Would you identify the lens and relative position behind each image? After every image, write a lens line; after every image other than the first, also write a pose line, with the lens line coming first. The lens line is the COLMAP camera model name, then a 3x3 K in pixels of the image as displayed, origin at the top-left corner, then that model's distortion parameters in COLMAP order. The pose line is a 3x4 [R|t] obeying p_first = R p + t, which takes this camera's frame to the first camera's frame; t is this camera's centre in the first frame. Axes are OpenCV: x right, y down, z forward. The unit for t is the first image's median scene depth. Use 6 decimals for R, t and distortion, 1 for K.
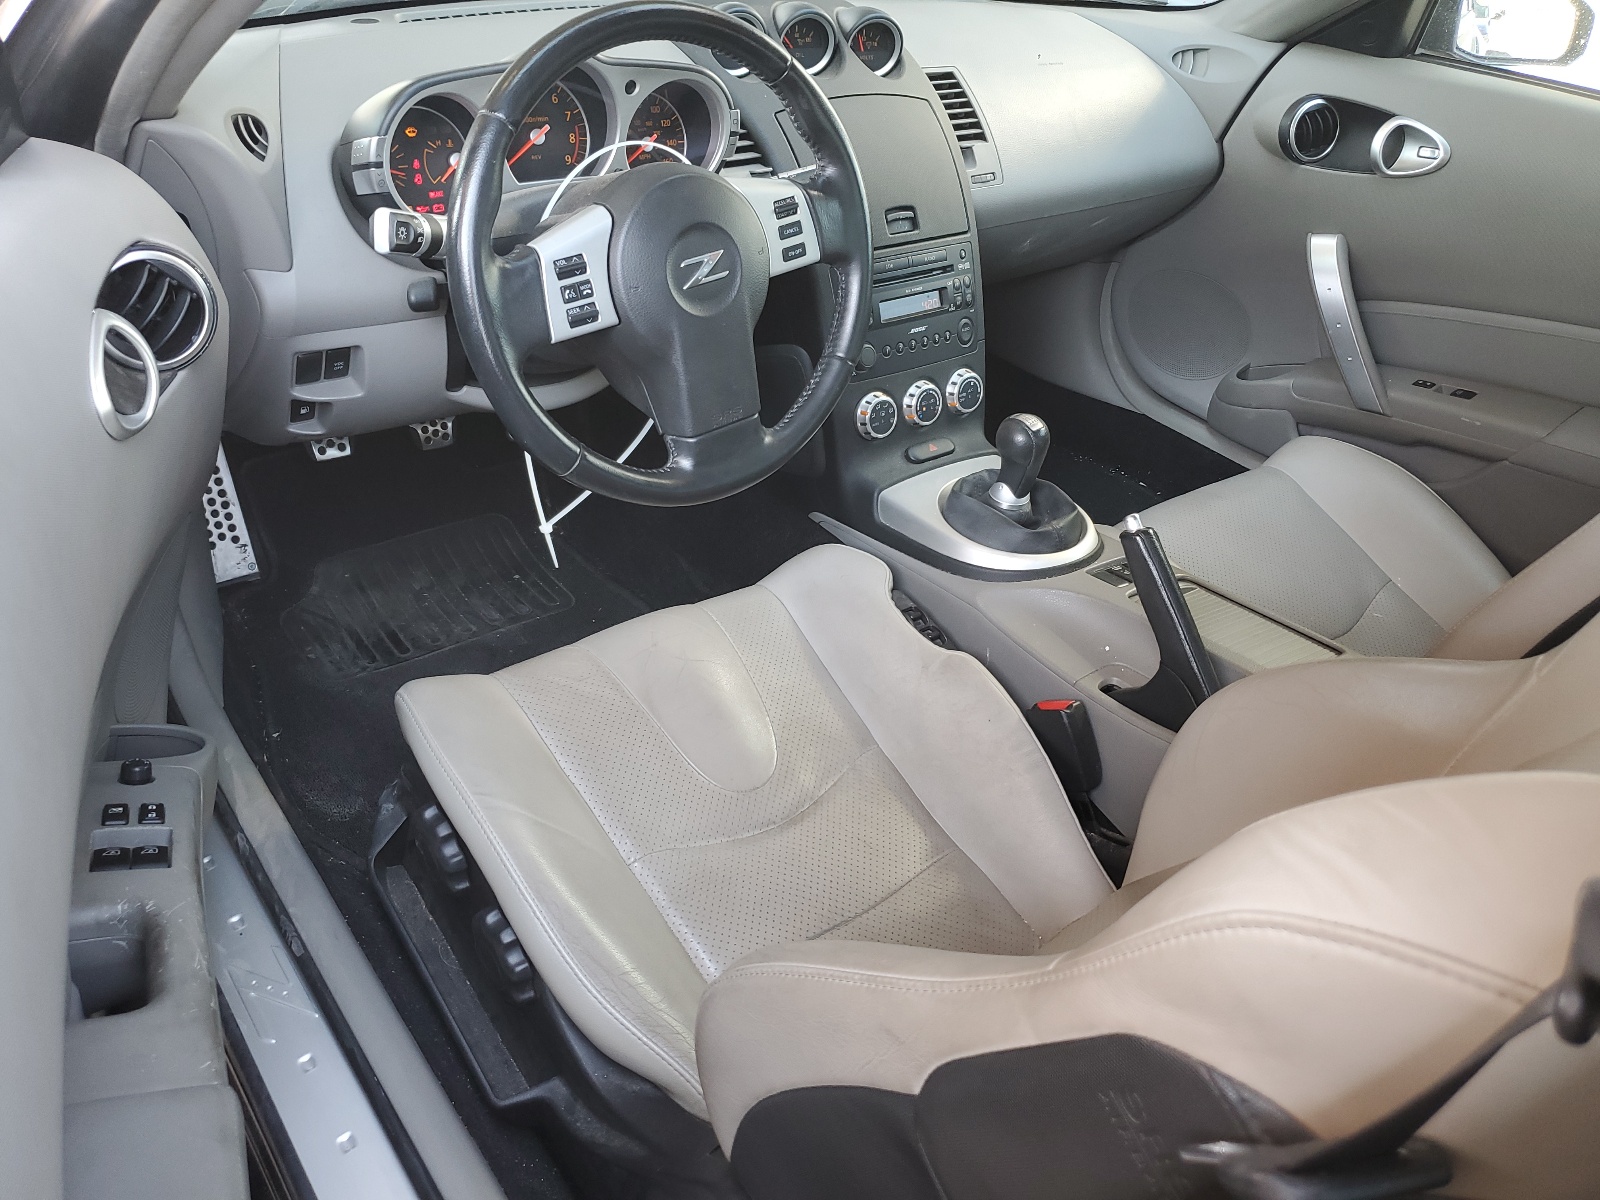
lens RADIAL K [[1193.1, 0, 800.0], [0, 1193.1, 600.0], [0, 0, 1]] dist [0.050837, -0.005275]
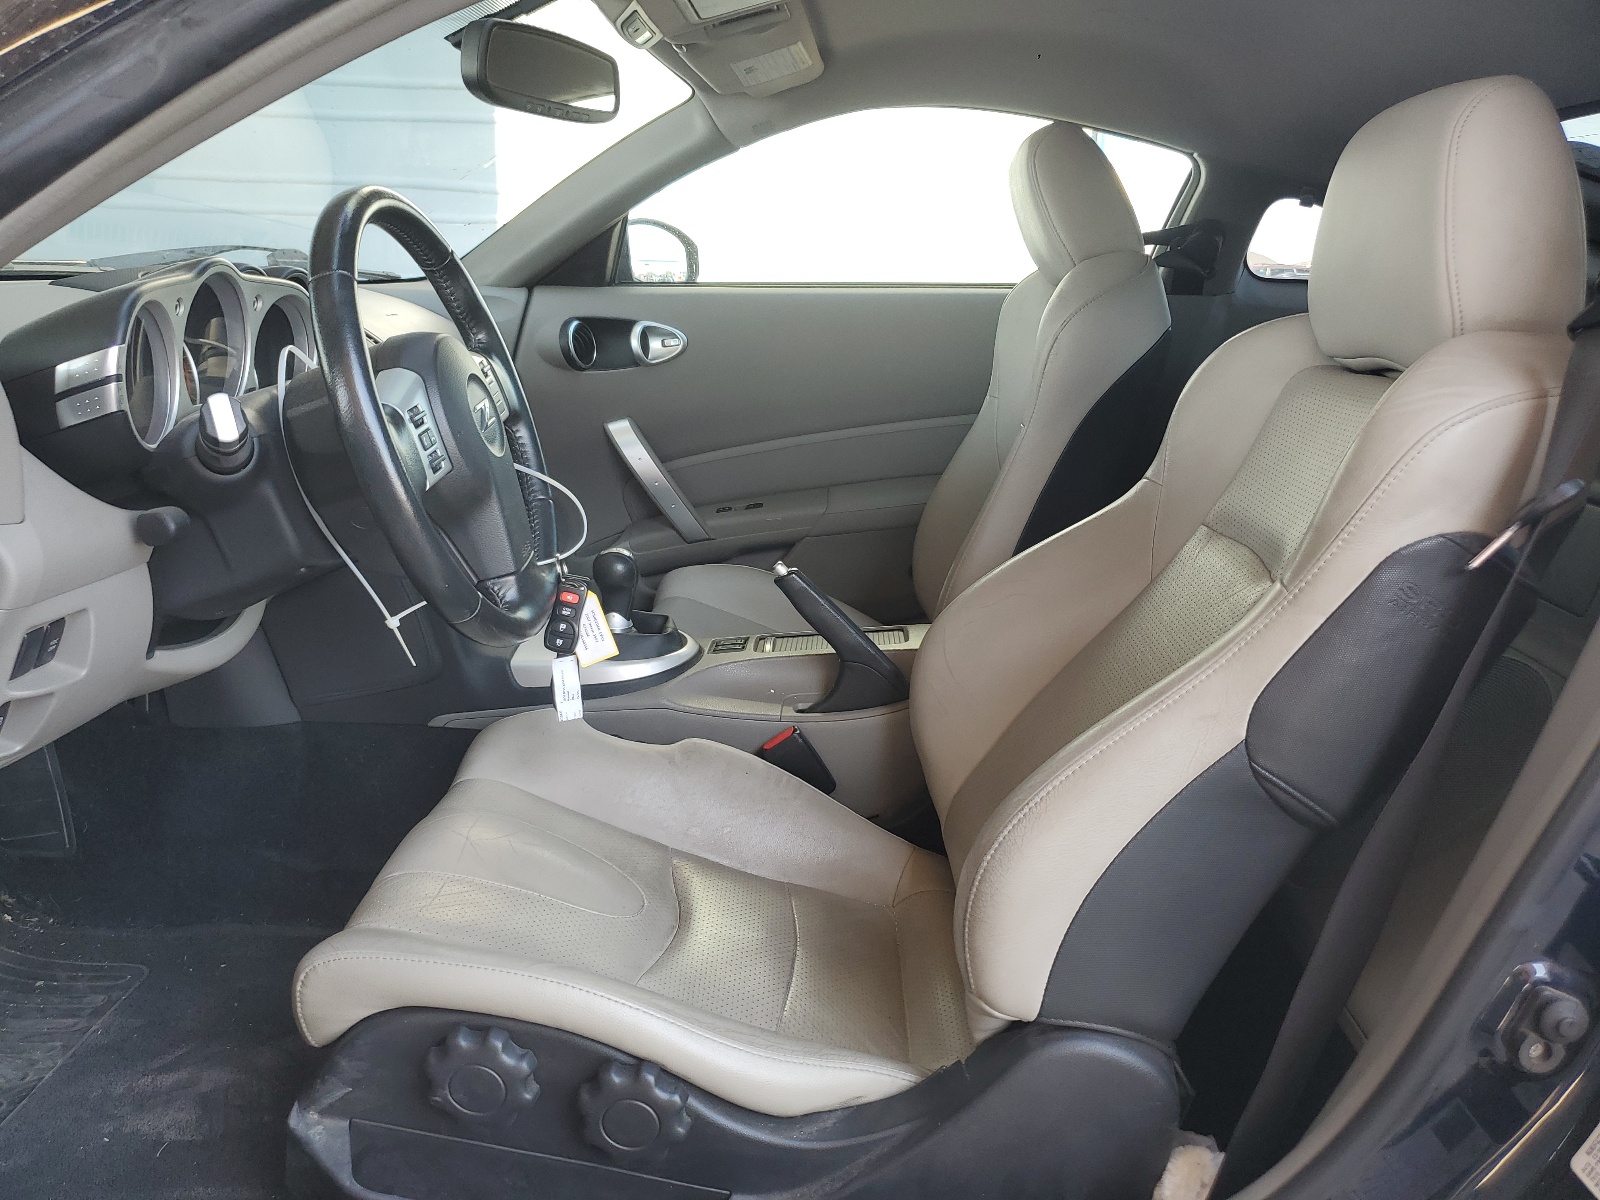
lens RADIAL K [[1193.1, 0, 800.0], [0, 1193.1, 600.0], [0, 0, 1]] dist [0.050837, -0.005275]
pose [[0.679068, -0.293891, 0.672678, -0.335977], [0.456127, 0.886918, -0.072968, 0.038839], [-0.575165, 0.356377, 0.736329, 0.058431]]
